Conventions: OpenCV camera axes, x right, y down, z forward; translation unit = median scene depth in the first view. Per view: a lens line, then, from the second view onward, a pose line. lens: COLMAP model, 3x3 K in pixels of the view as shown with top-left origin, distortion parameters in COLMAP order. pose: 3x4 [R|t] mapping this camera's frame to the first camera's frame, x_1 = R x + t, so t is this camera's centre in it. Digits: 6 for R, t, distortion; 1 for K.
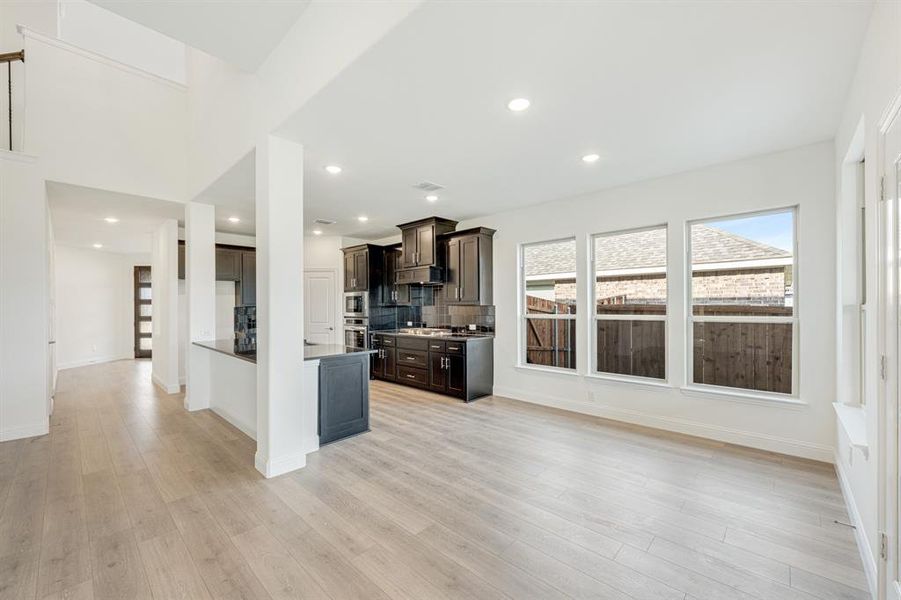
lens RADIAL K [[364.7, 0, 450.4], [0, 364.7, 303.6], [0, 0, 1]] dist [0.000236, 0.000019]
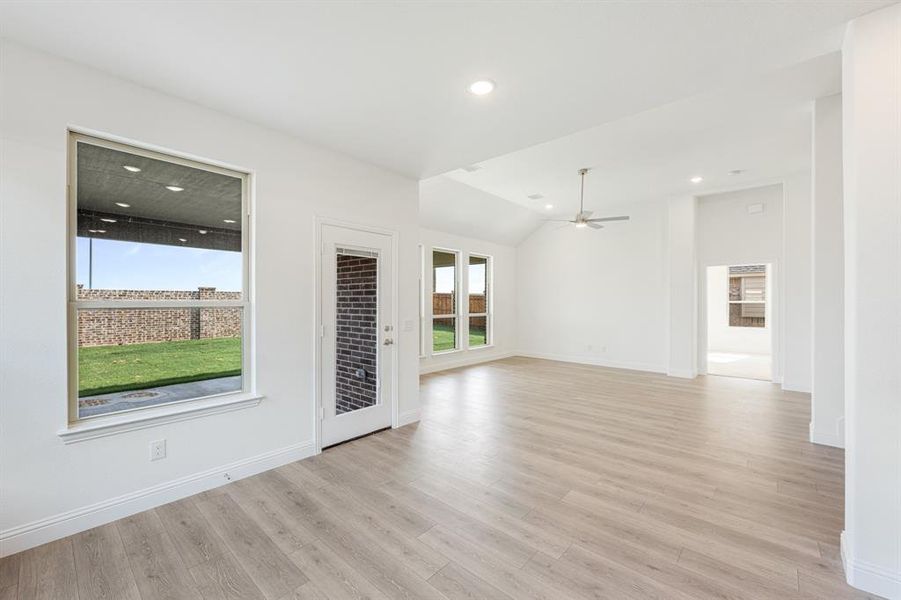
lens RADIAL K [[364.7, 0, 450.4], [0, 364.7, 303.6], [0, 0, 1]] dist [0.000236, 0.000019]
pose [[-0.999679, 0.002298, -0.025242, 0.134864], [0.002218, 0.999992, 0.003202, 0.003226], [0.025249, 0.003145, -0.999676, 0.886973]]
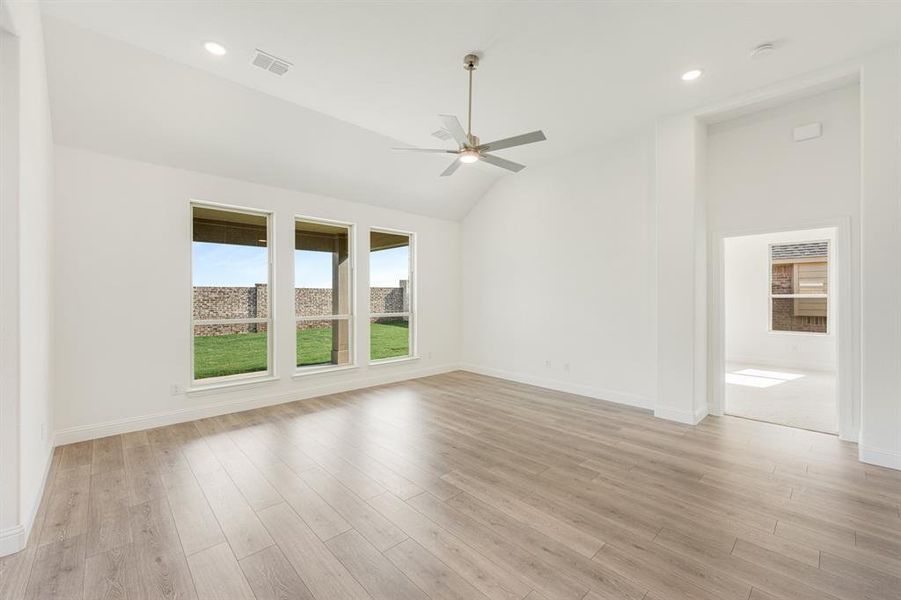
lens RADIAL K [[366.3, 0, 456.2], [0, 366.3, 297.6], [0, 0, 1]] dist [0.001026, 0.000225]
pose [[-0.998449, 0.003571, 0.055553, -0.259522], [0.003595, 0.999993, 0.000324, 0.004547], [-0.055552, 0.000523, -0.998456, 0.457690]]
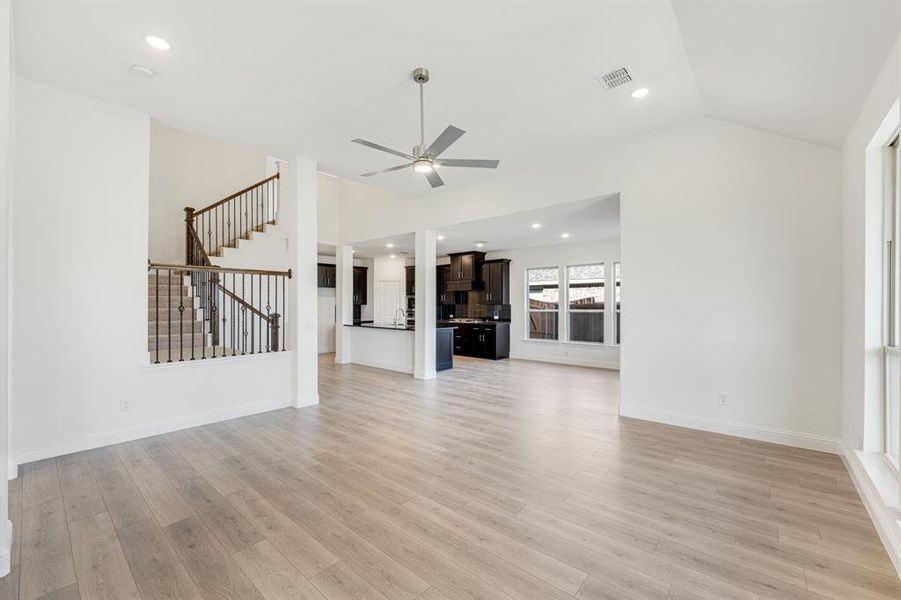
lens RADIAL K [[364.7, 0, 450.4], [0, 364.7, 303.6], [0, 0, 1]] dist [0.000236, 0.000019]
pose [[0.999073, 0.001445, 0.043033, -0.230226], [-0.001537, 0.999997, 0.002109, -0.001814], [-0.043030, -0.002173, 0.999071, -0.674173]]
